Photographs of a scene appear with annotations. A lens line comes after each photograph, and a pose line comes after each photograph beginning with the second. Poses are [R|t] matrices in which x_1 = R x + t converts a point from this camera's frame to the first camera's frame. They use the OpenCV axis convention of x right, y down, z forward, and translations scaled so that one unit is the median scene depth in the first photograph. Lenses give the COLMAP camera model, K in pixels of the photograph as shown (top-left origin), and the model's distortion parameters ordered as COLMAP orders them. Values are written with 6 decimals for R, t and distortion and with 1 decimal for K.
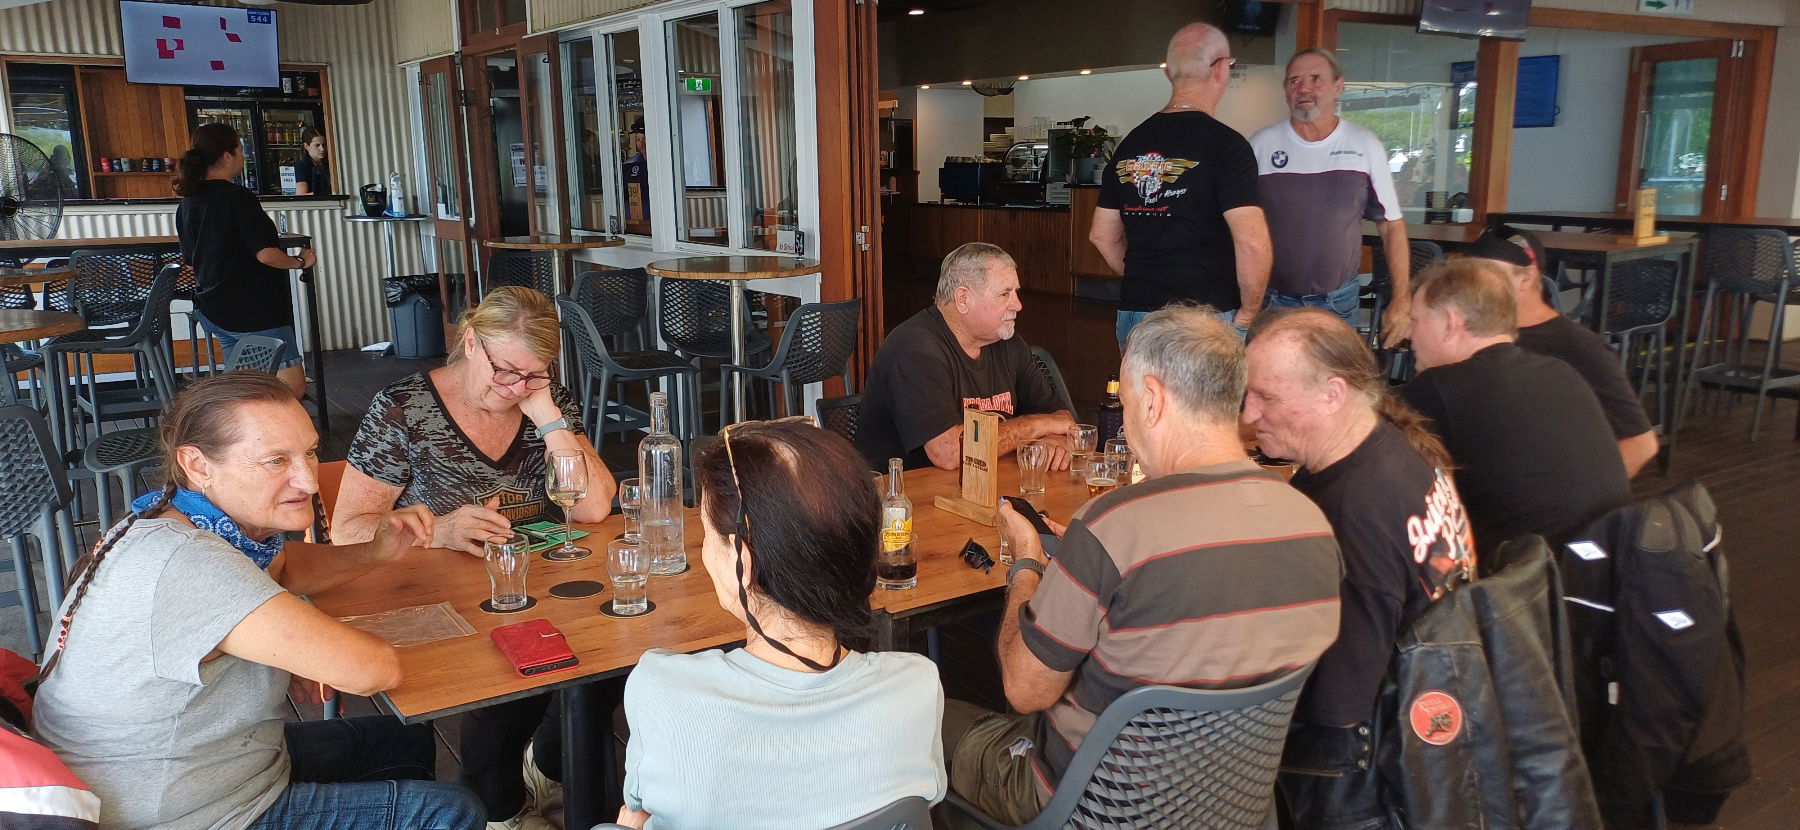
lens RADIAL K [[1265.1, 0, 900.0], [0, 1265.1, 415.0], [0, 0, 1]] dist [0.005083, 0.001347]
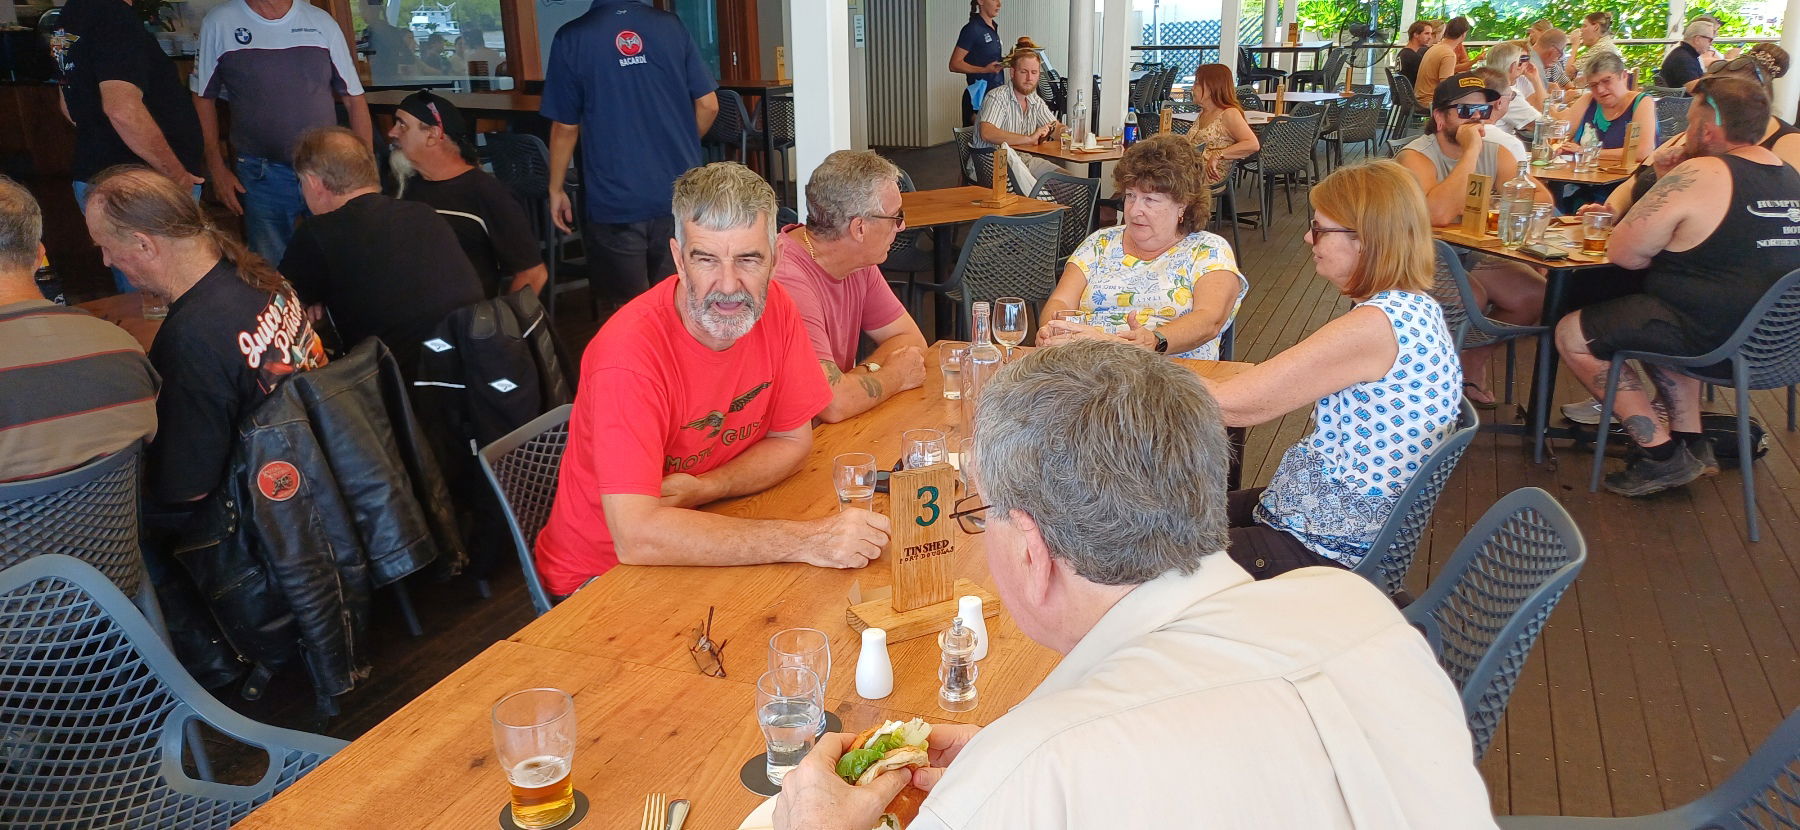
lens RADIAL K [[1265.1, 0, 900.0], [0, 1265.1, 415.0], [0, 0, 1]] dist [0.005083, 0.001347]
pose [[0.810888, -0.170872, 0.559700, 0.217232], [0.113948, 0.984218, 0.135388, 0.065330], [-0.574001, -0.046008, 0.817561, -0.441008]]
